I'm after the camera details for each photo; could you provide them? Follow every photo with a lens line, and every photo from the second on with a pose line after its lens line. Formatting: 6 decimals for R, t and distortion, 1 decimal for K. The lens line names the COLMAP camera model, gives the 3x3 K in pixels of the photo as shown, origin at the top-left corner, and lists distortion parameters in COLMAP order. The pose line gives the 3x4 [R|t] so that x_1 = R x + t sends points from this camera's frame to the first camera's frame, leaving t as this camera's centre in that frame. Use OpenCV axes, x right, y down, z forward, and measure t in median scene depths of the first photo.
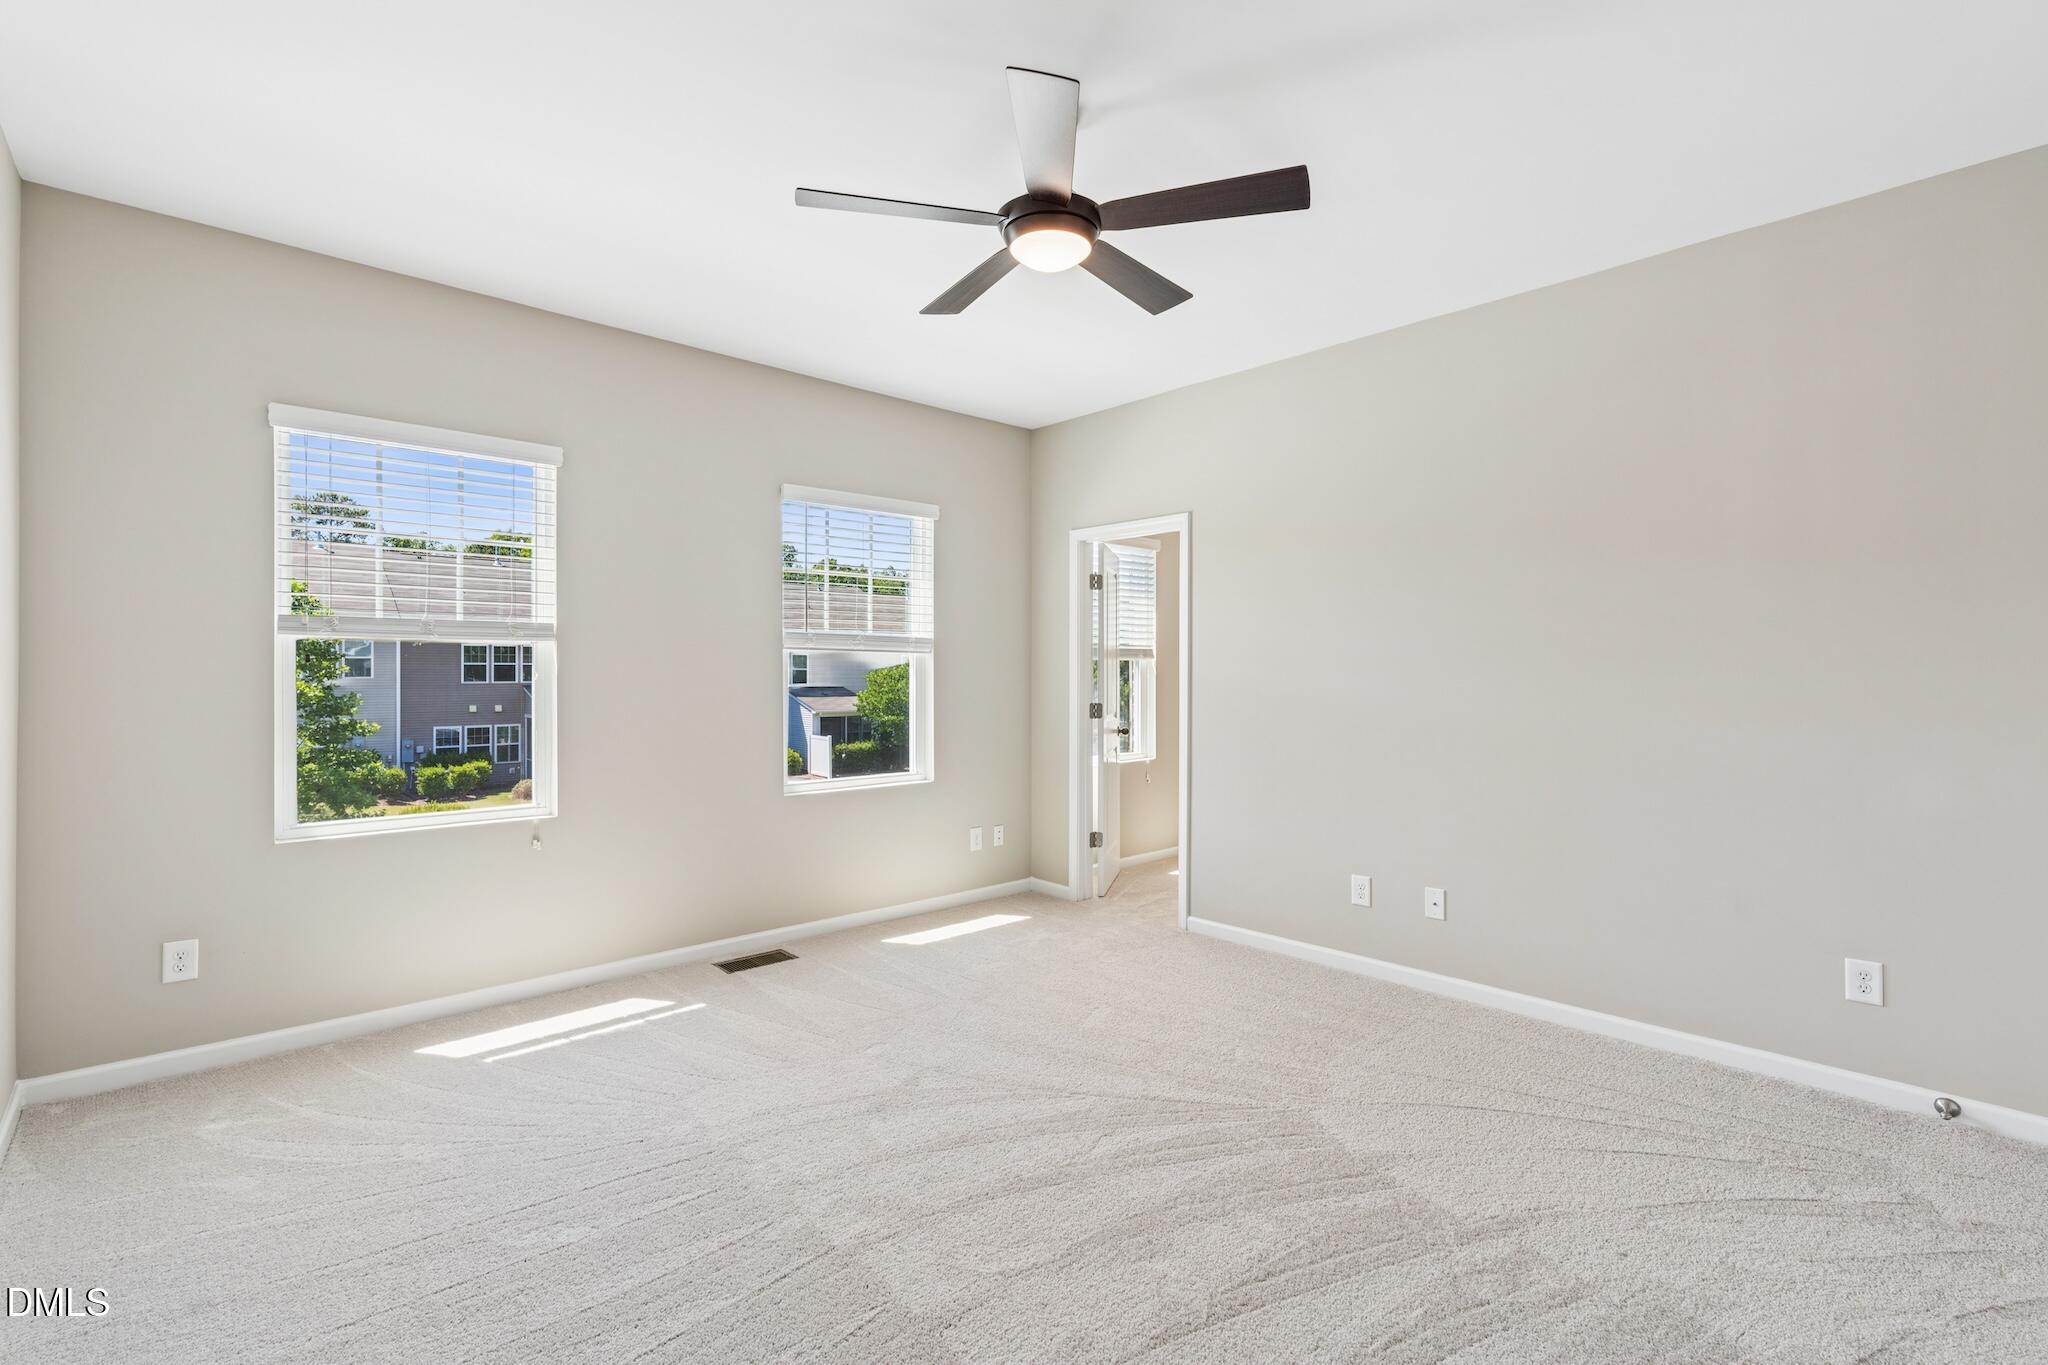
lens RADIAL K [[924.6, 0, 1016.8], [0, 924.6, 674.8], [0, 0, 1]] dist [-0.004796, 0.002553]
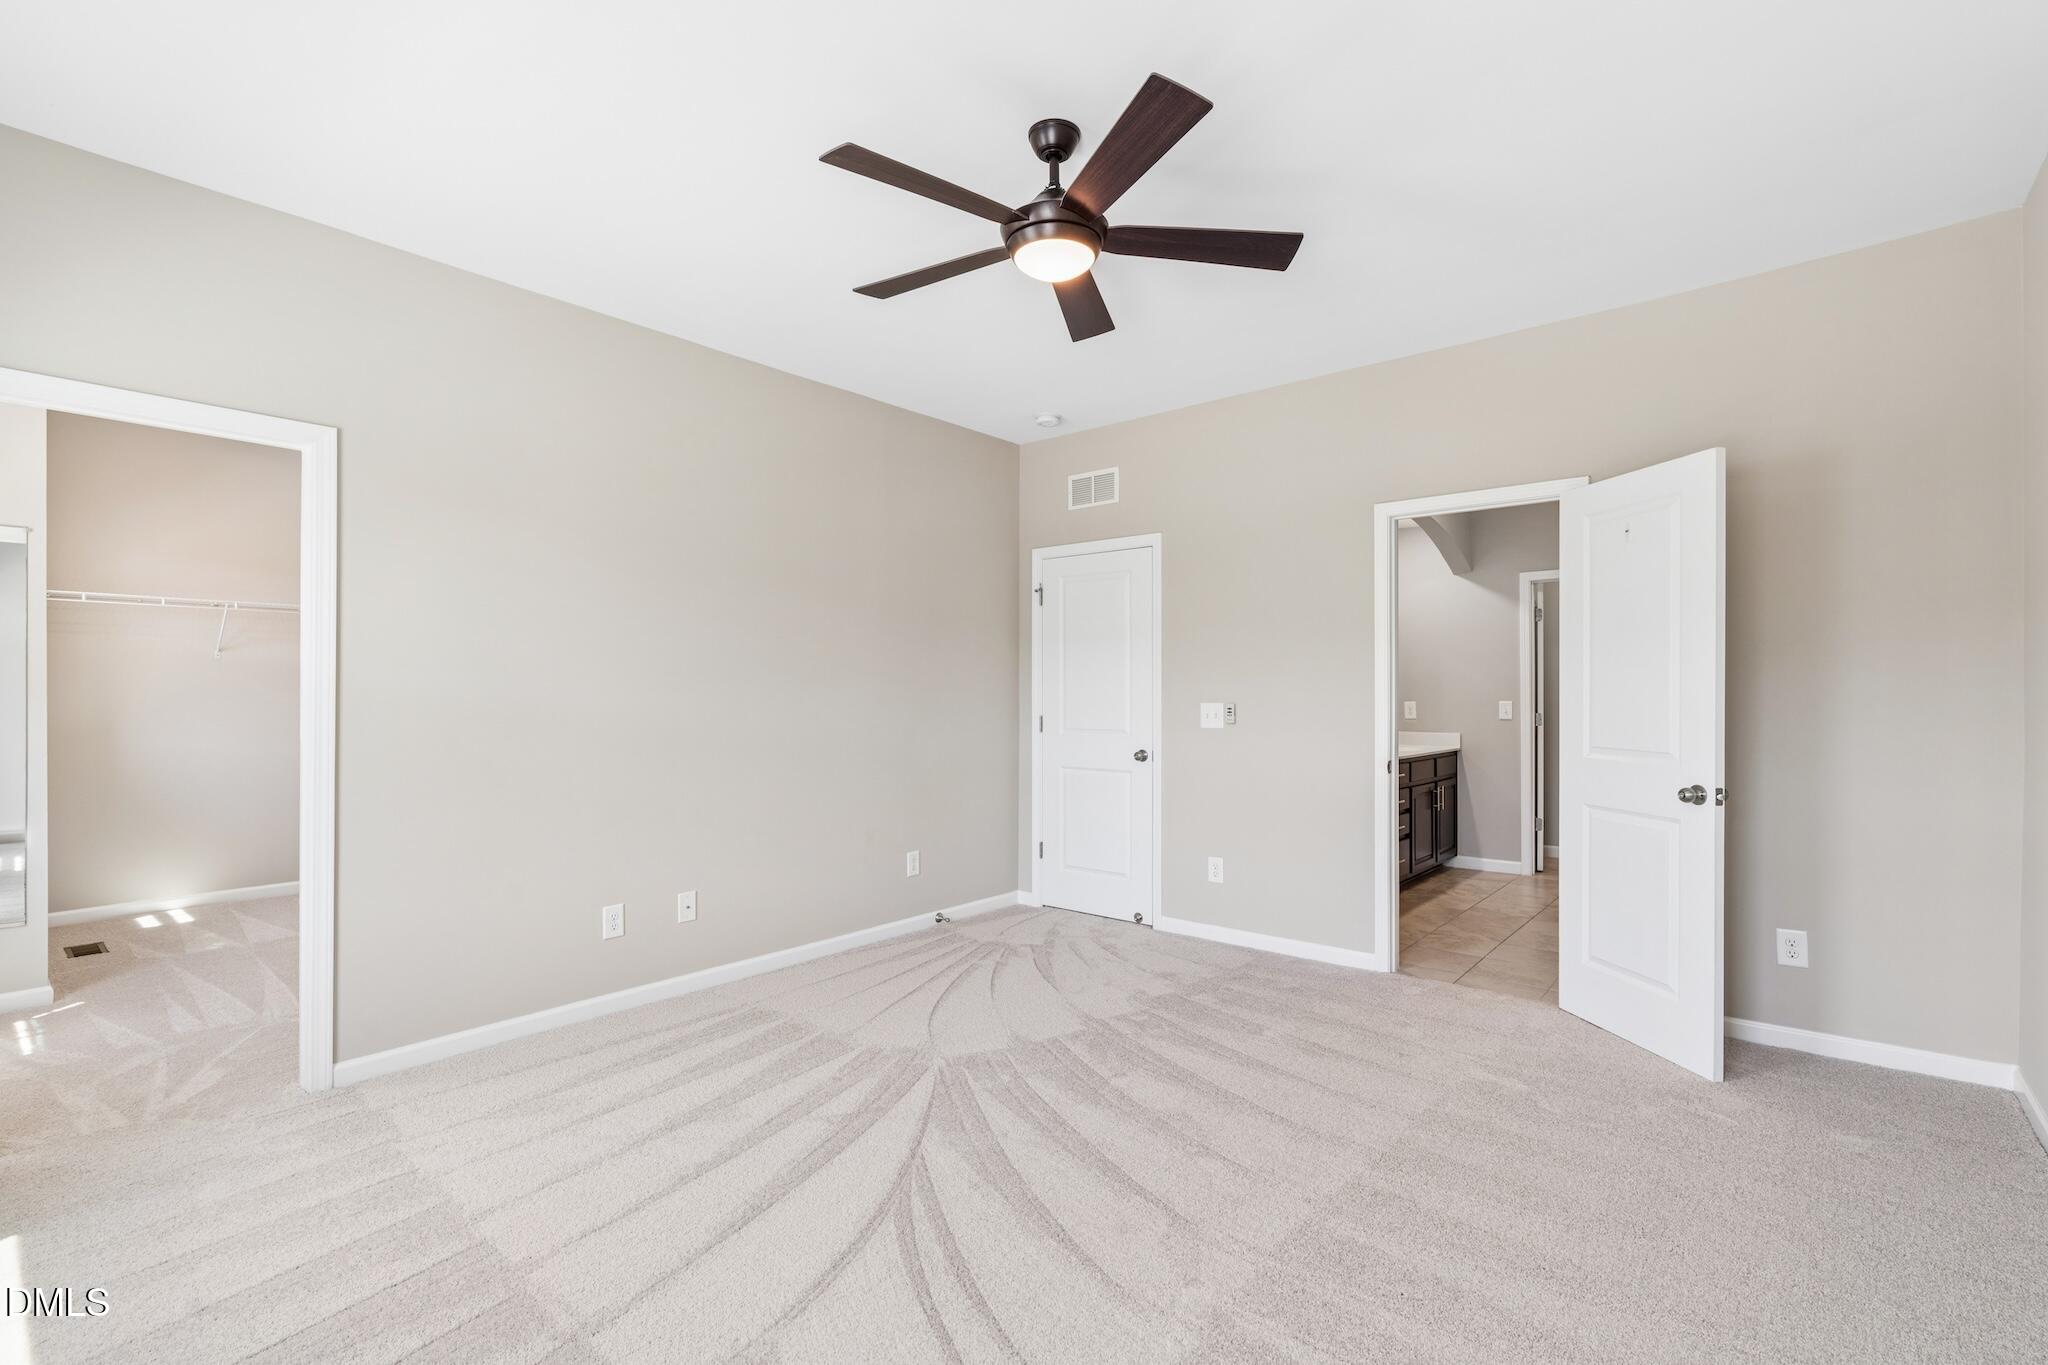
lens RADIAL K [[924.6, 0, 1017.7], [0, 924.6, 686.7], [0, 0, 1]] dist [-0.004796, 0.002553]
pose [[-0.129324, 0.007025, 0.991577, -0.864086], [0.000789, 0.999975, -0.006982, 0.011048], [-0.991602, -0.000121, -0.129326, 1.058734]]
